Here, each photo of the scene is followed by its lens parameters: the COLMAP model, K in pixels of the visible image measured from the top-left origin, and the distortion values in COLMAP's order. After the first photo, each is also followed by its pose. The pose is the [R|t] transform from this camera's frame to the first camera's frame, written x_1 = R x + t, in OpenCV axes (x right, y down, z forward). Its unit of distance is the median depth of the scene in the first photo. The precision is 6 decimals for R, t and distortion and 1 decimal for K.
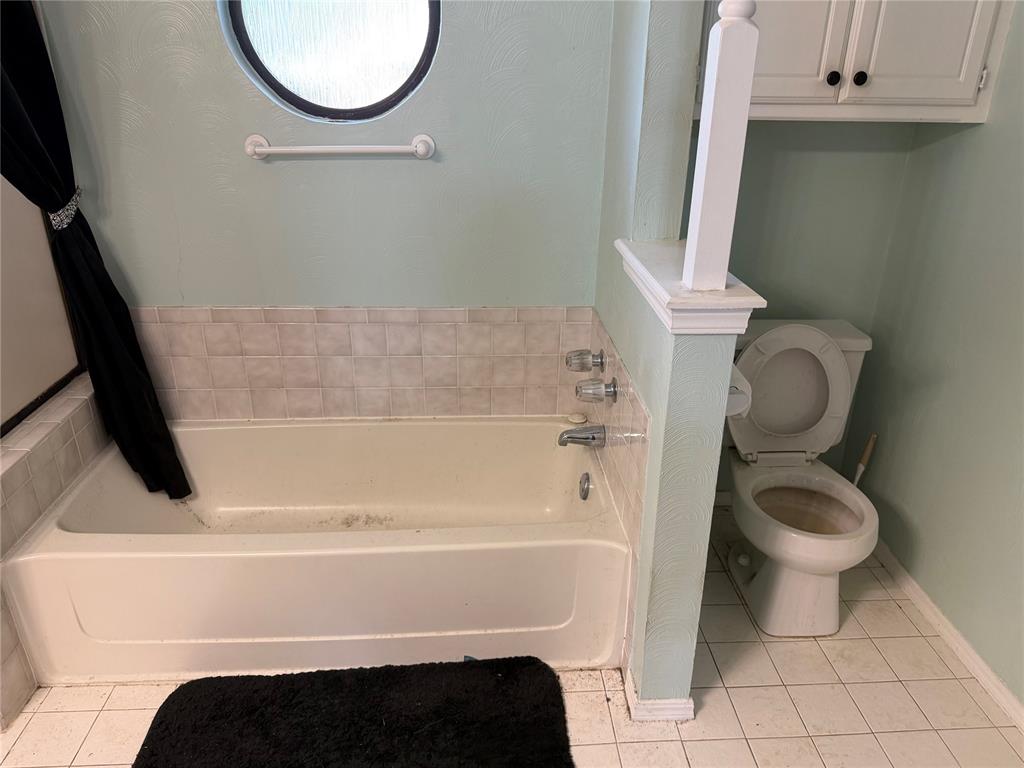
lens RADIAL K [[729.8, 0, 507.4], [0, 729.8, 379.4], [0, 0, 1]] dist [0.060310, -0.087624]
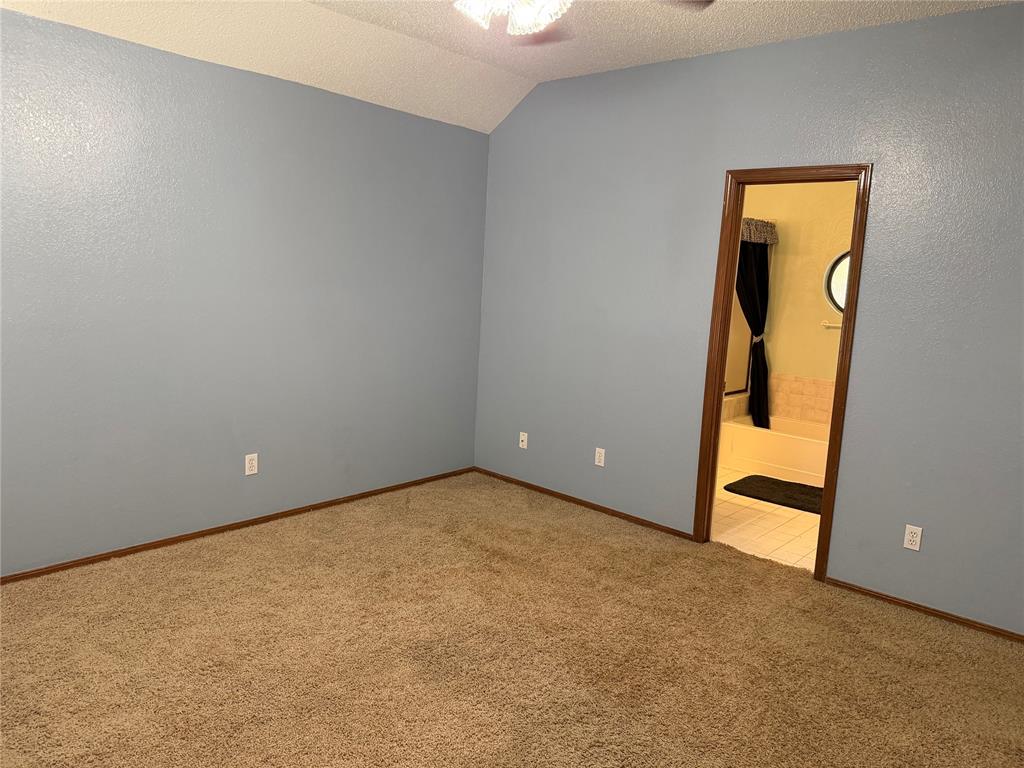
lens RADIAL K [[729.8, 0, 507.4], [0, 729.8, 379.4], [0, 0, 1]] dist [0.060310, -0.087624]
pose [[0.701465, 0.131219, -0.700520, 0.813221], [-0.327579, 0.932290, -0.153387, 0.719064], [0.632960, 0.337071, 0.696954, -1.691431]]
